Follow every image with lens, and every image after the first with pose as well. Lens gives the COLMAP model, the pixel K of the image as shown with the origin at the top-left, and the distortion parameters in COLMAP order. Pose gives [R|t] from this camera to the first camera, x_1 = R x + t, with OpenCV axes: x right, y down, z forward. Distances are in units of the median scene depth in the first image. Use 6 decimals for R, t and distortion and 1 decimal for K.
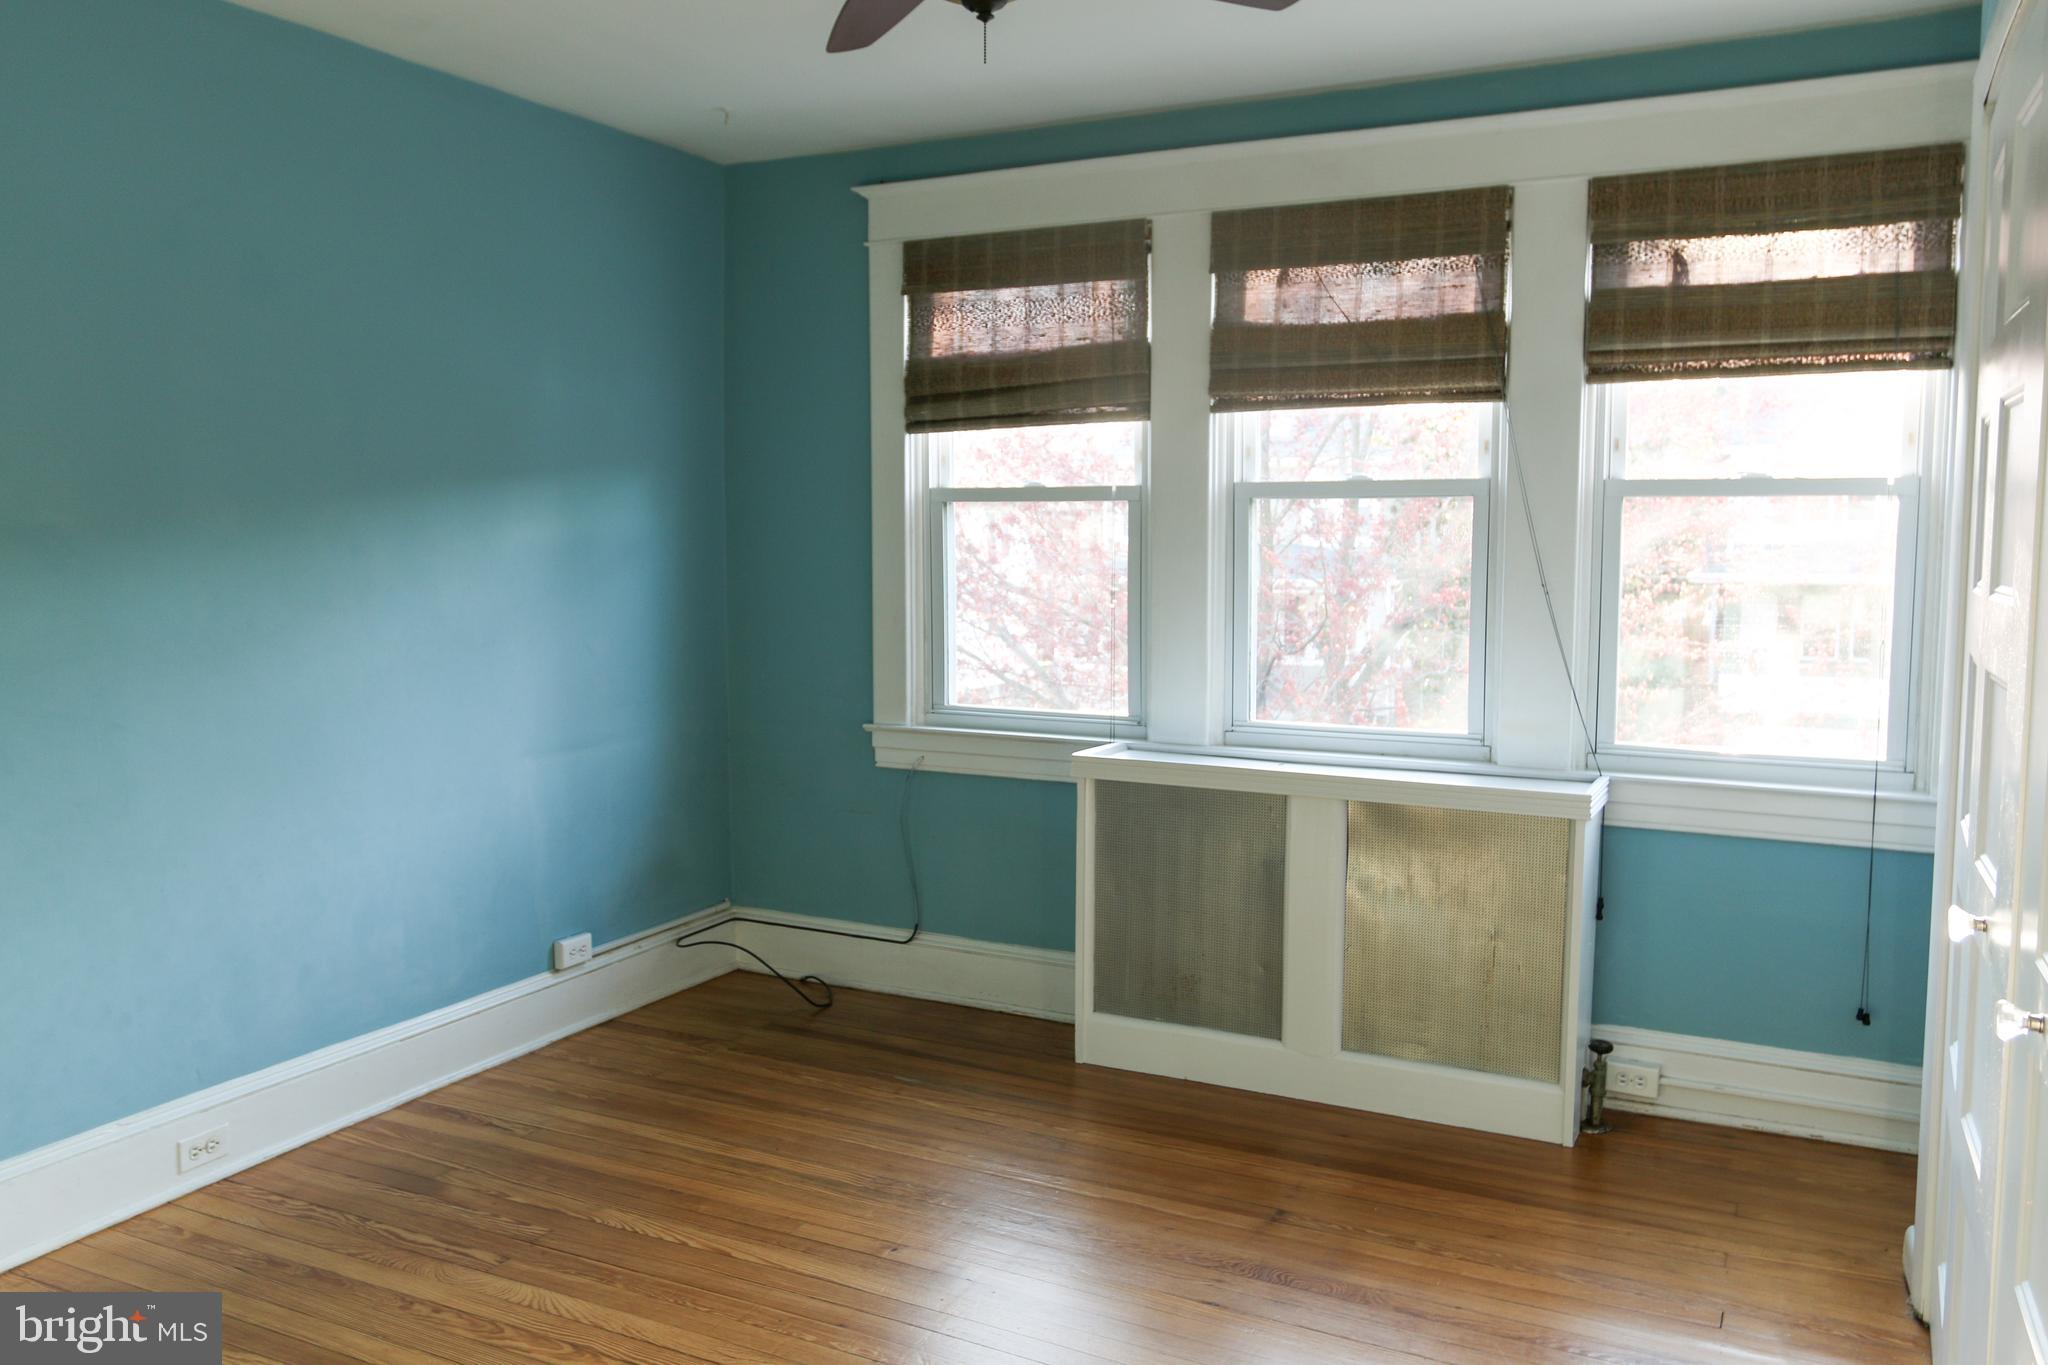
lens RADIAL K [[1528.8, 0, 1024.0], [0, 1528.8, 682.5], [0, 0, 1]] dist [-0.028670, 0.005055]
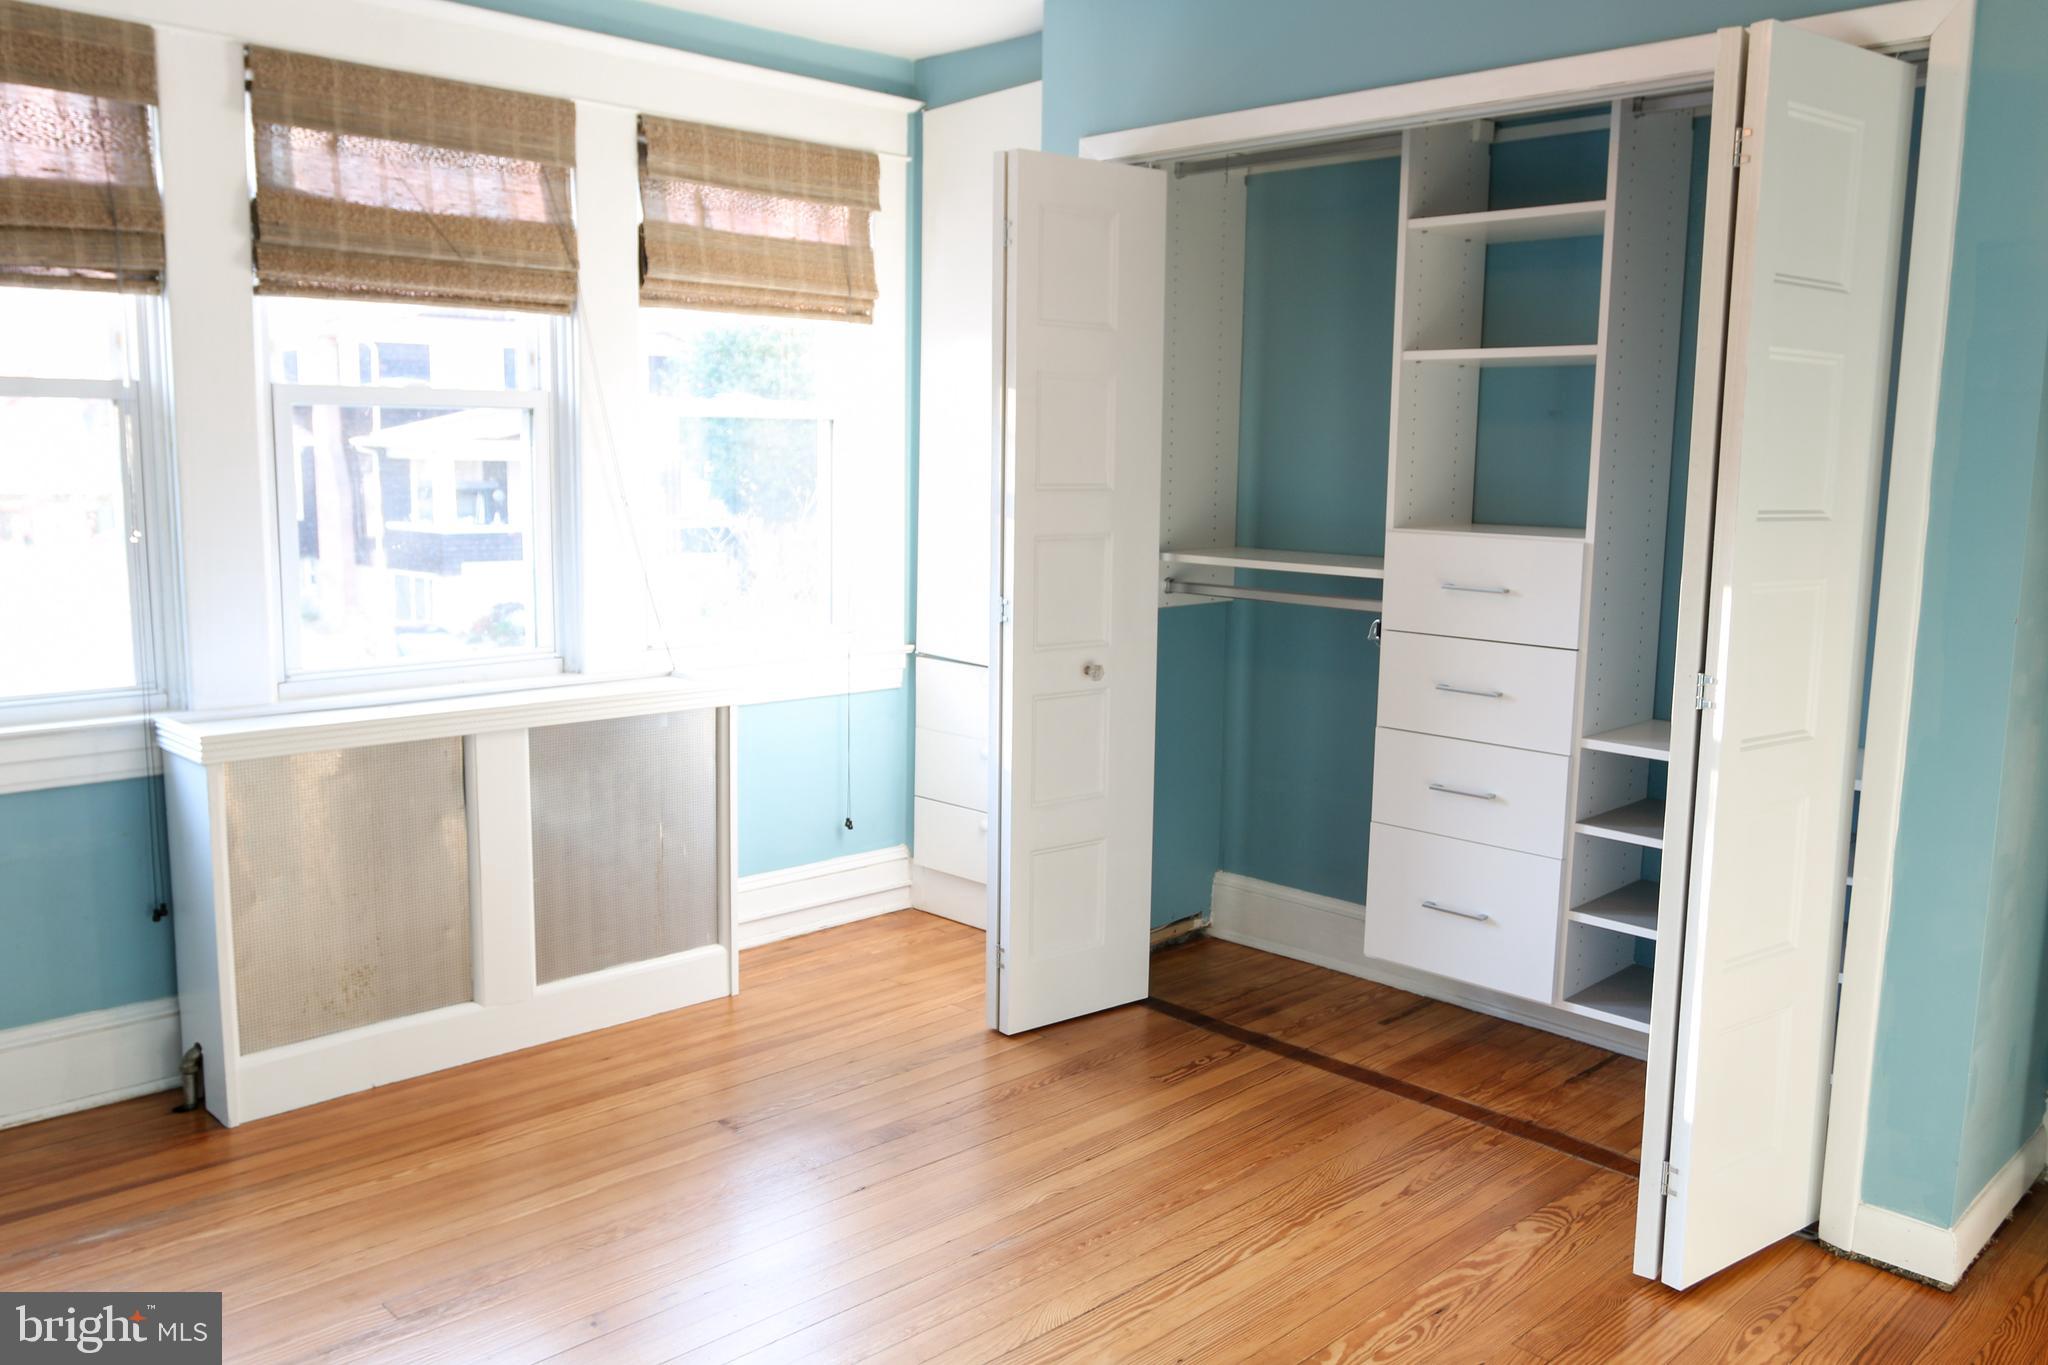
lens RADIAL K [[1597.8, 0, 1015.9], [0, 1597.8, 676.4], [0, 0, 1]] dist [-0.040399, 0.051684]
pose [[0.326035, -0.133901, 0.935827, -0.607943], [0.072352, 0.990549, 0.116524, -0.048886], [-0.942585, 0.029718, 0.332642, 0.373868]]
